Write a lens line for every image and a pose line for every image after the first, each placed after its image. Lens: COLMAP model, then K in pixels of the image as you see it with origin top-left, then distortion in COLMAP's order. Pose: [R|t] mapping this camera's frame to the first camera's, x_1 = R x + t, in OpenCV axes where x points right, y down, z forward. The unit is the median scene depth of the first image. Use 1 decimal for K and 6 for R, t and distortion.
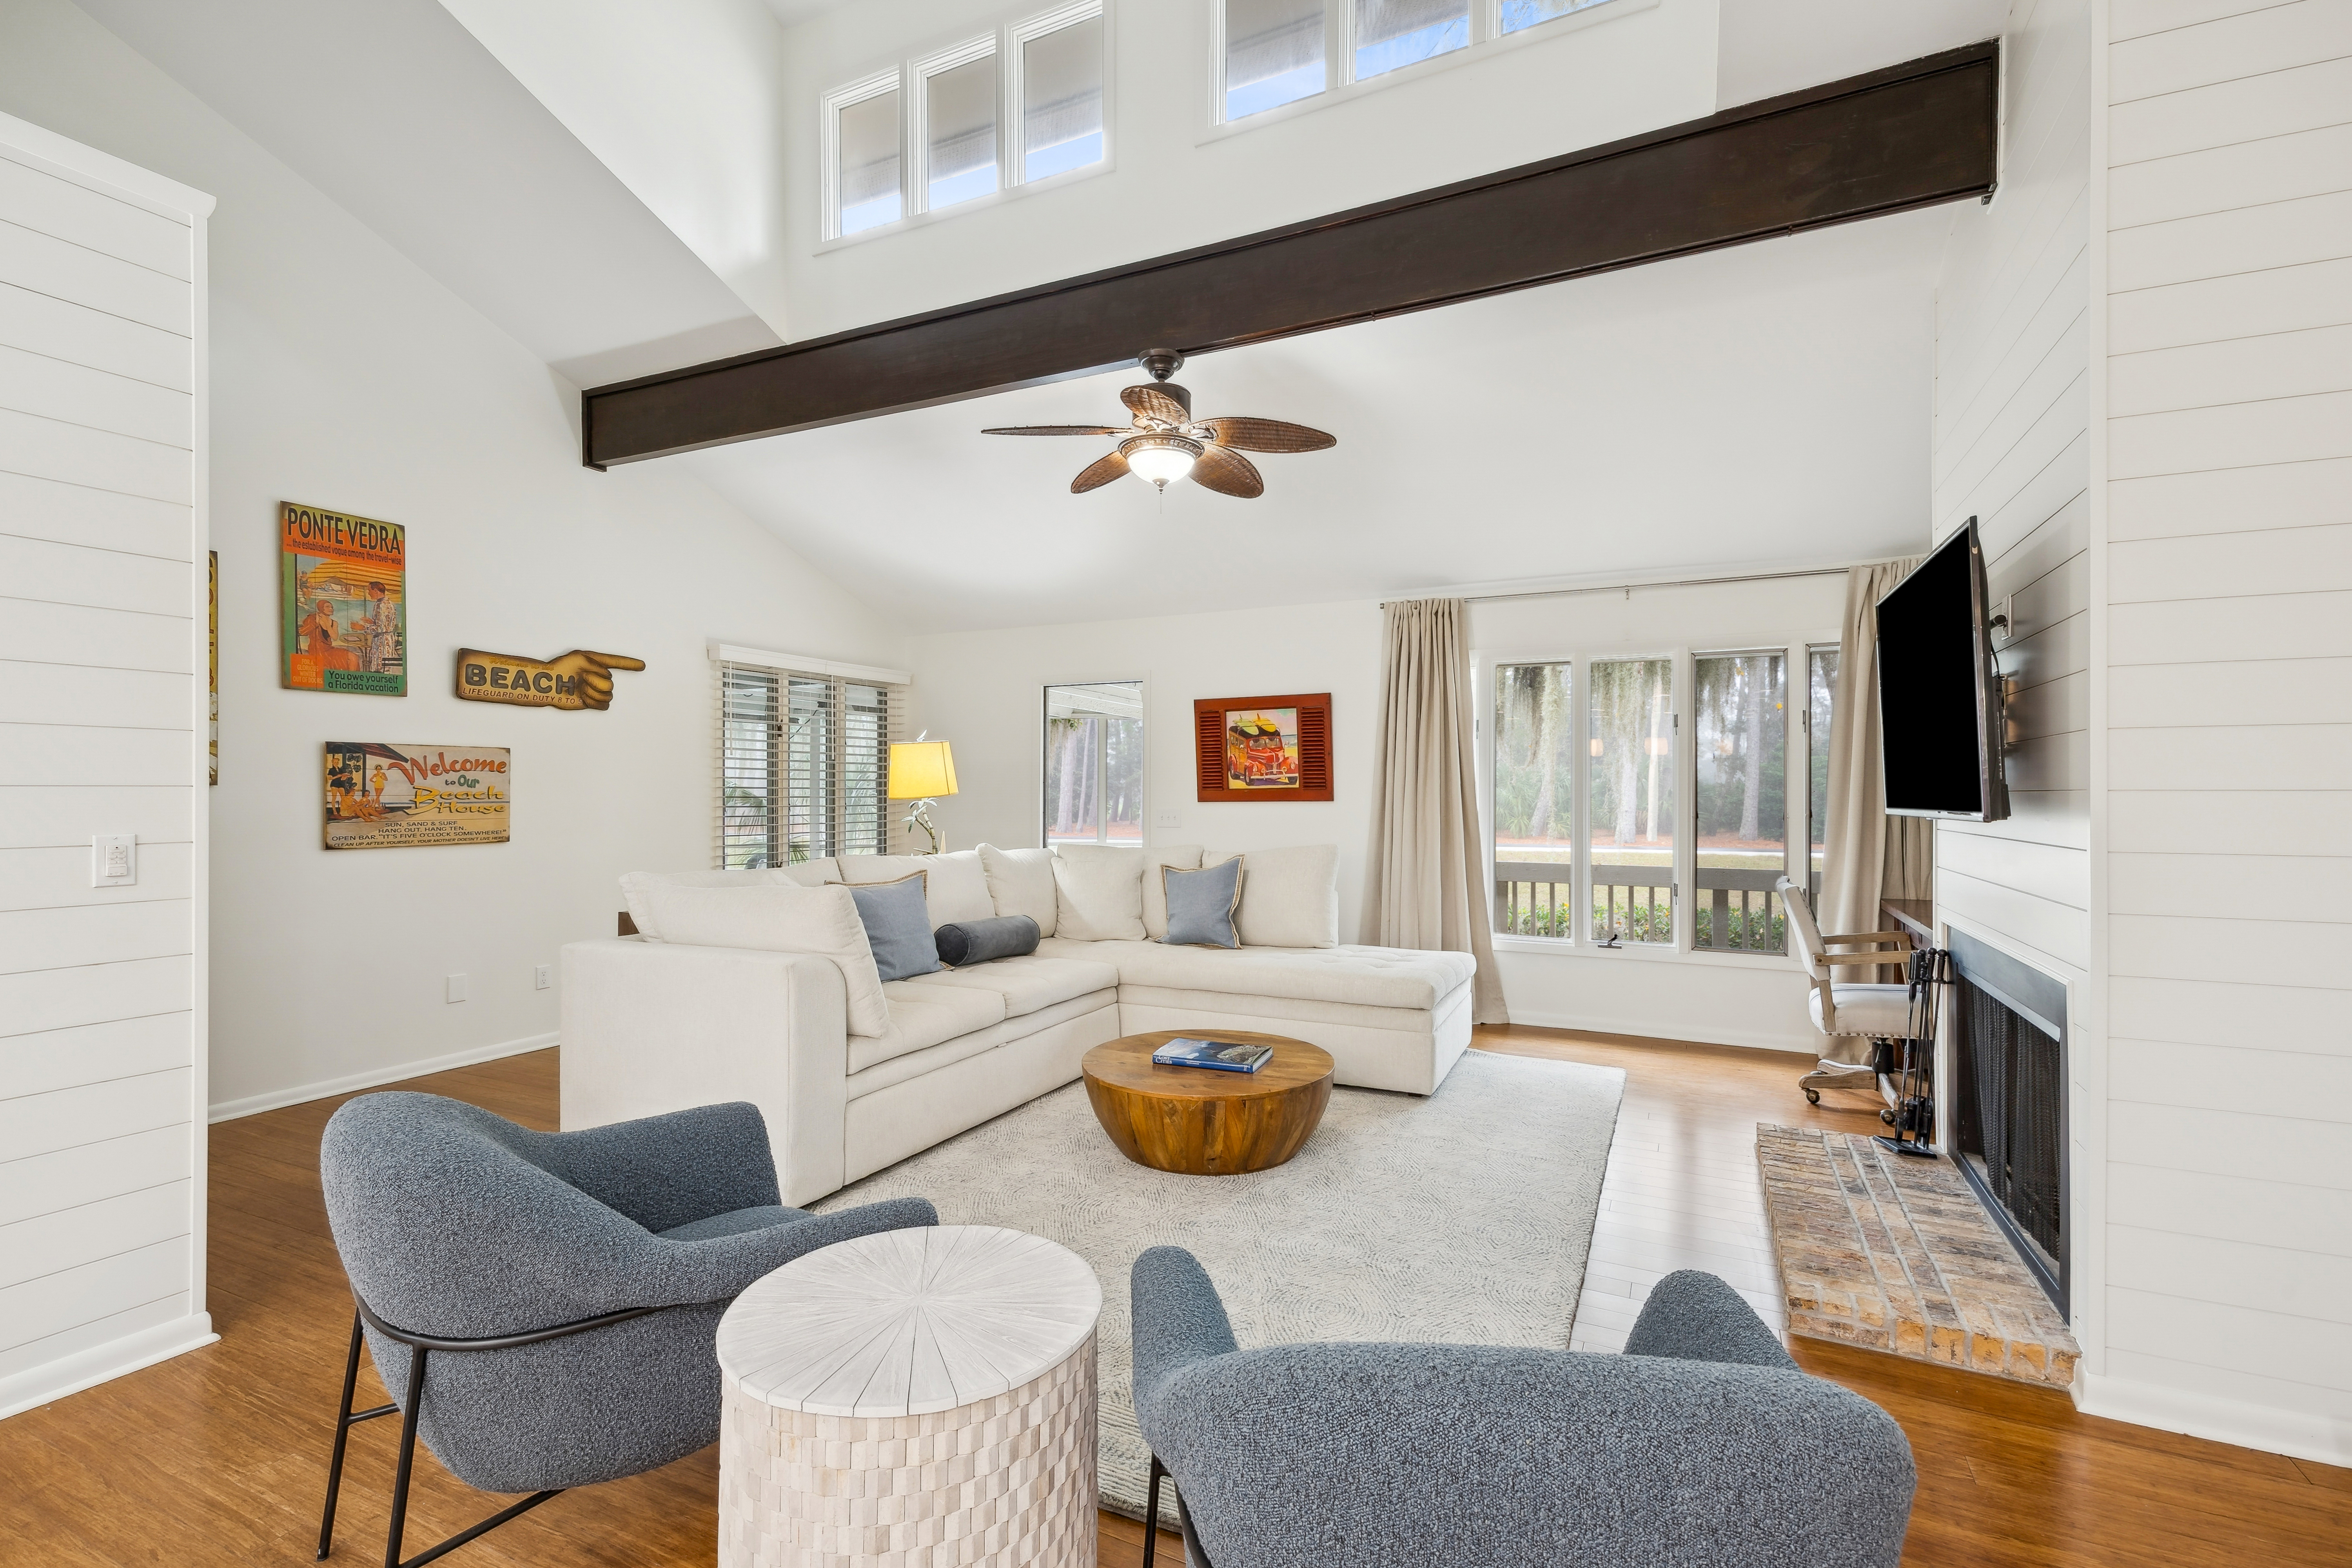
lens RADIAL K [[1082.7, 0, 1161.7], [0, 1082.7, 794.2], [0, 0, 1]] dist [0.043543, -0.000224]
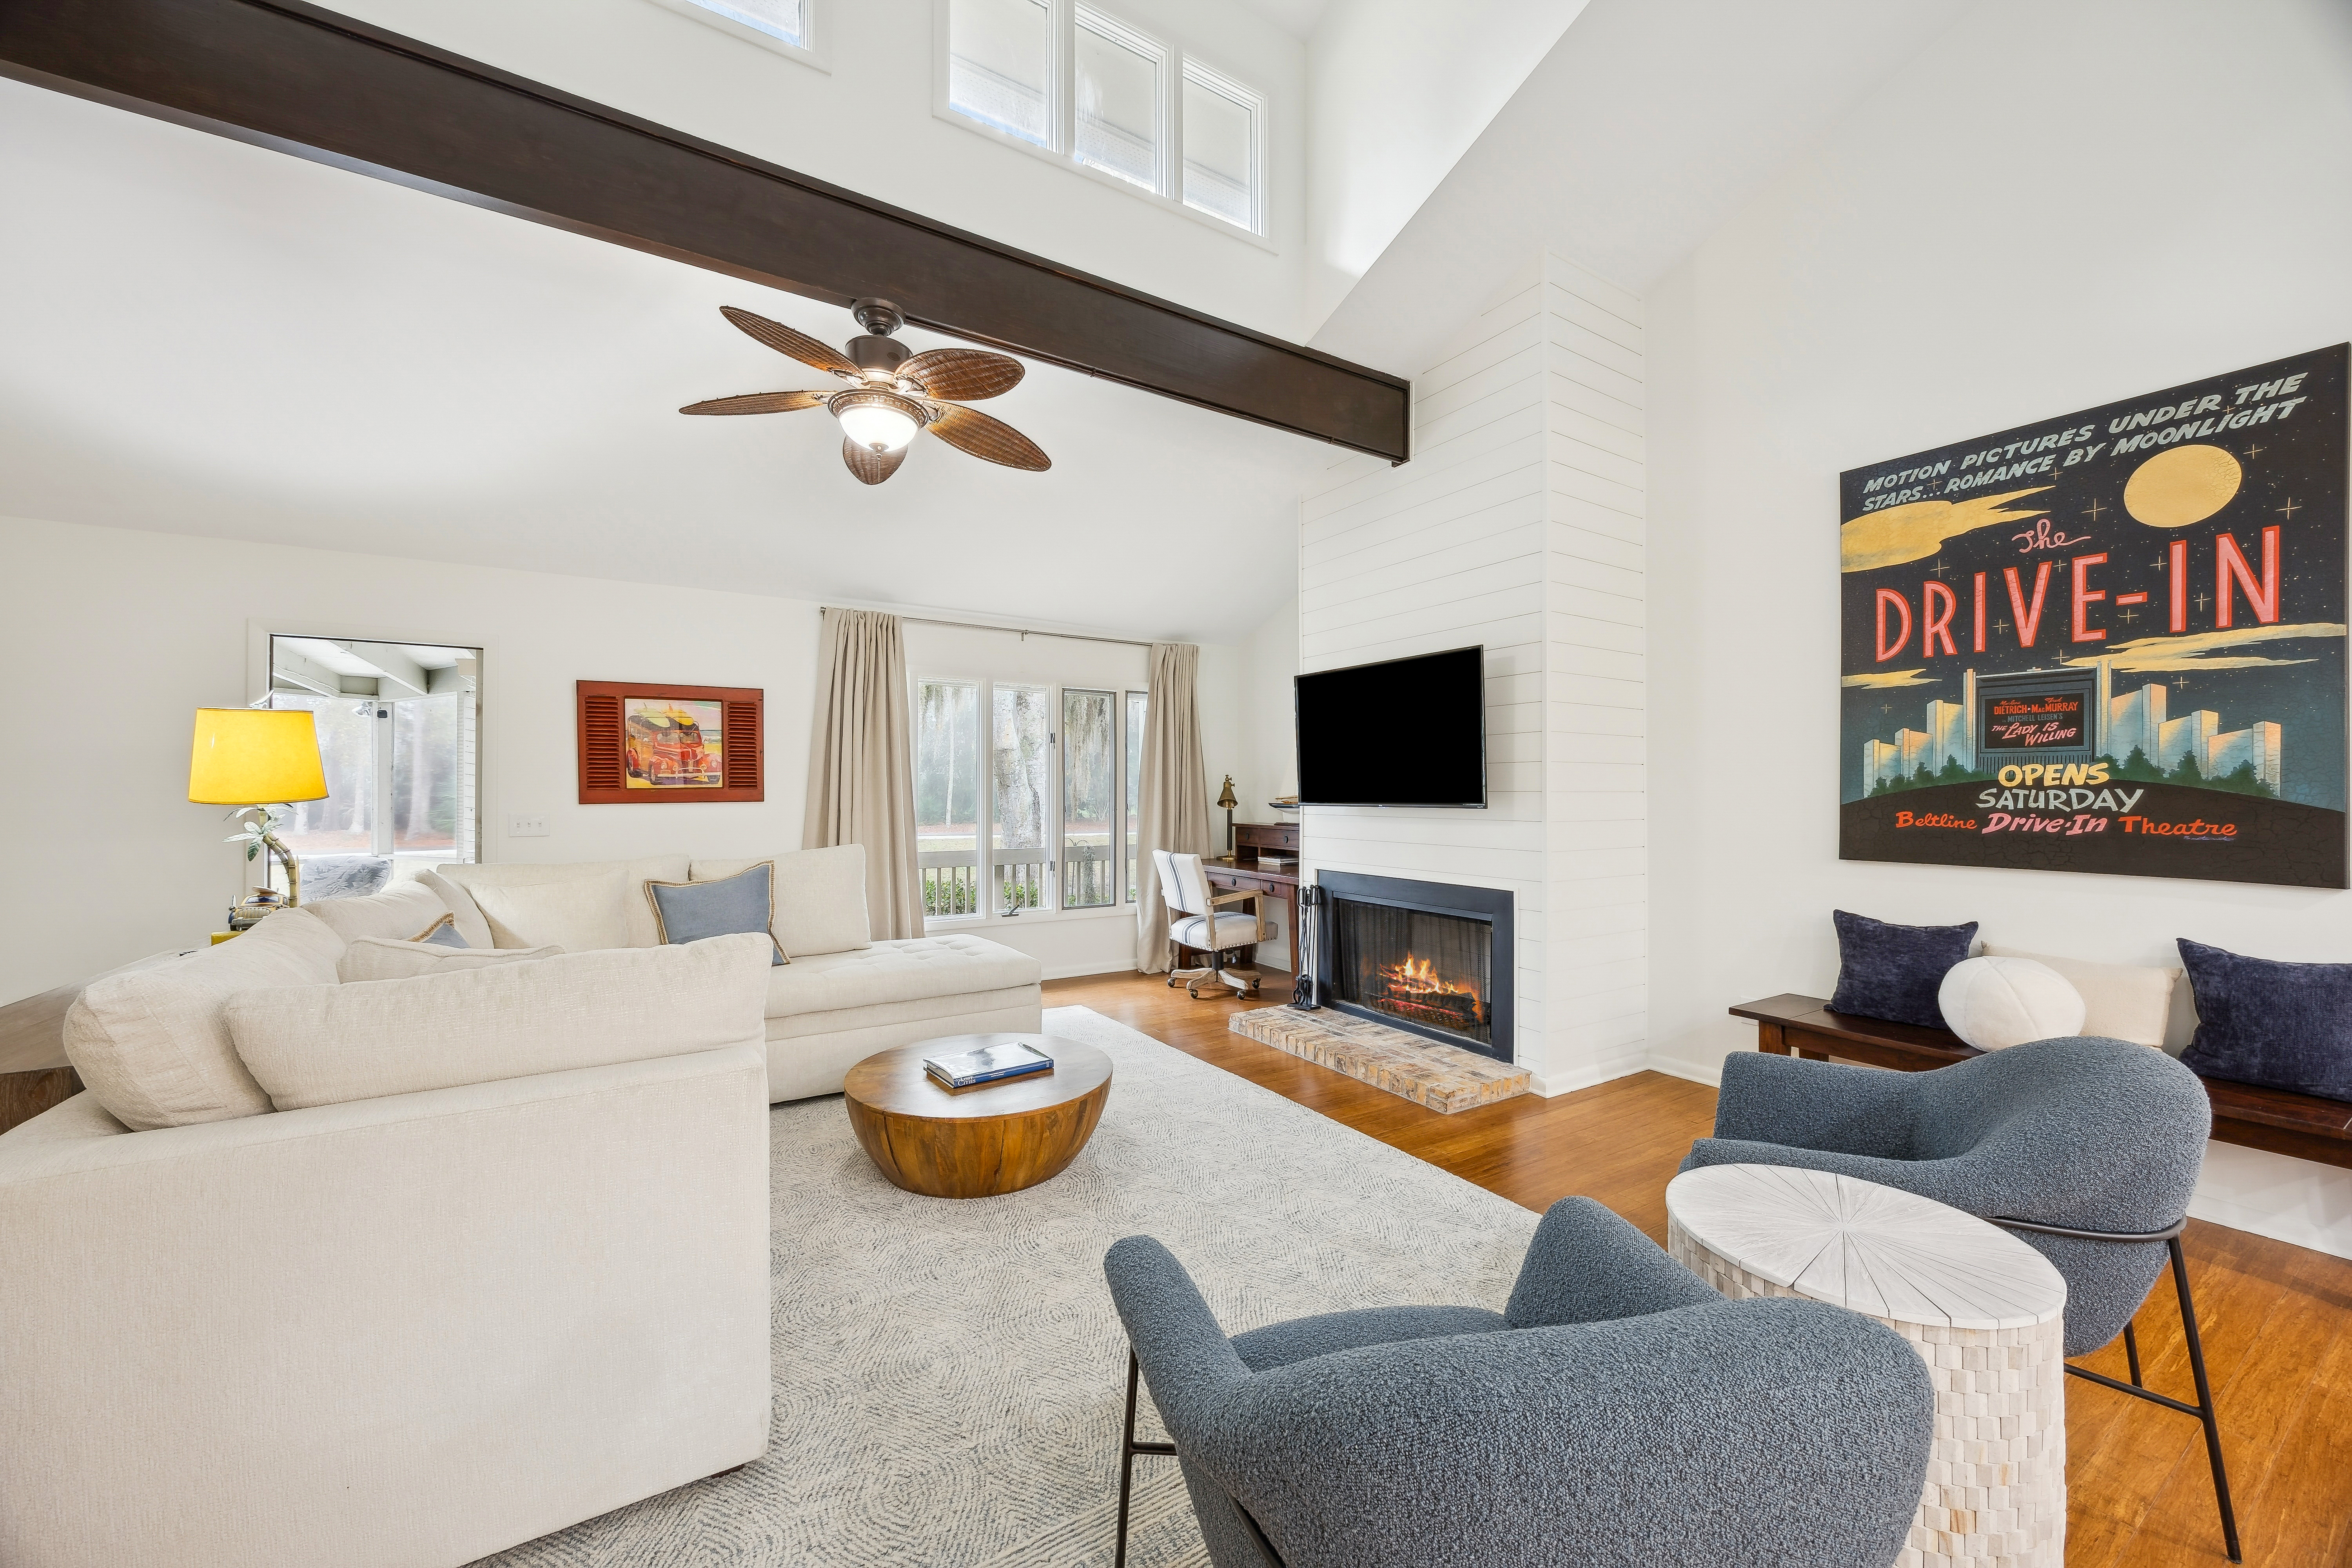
lens RADIAL K [[904.6, 0, 1182.5], [0, 904.6, 787.7], [0, 0, 1]] dist [0.001000, -0.000296]
pose [[0.519504, 0.003779, 0.854460, -0.423123], [0.002116, 0.999981, -0.005709, -0.000645], [-0.854466, 0.004774, 0.519486, 0.329357]]
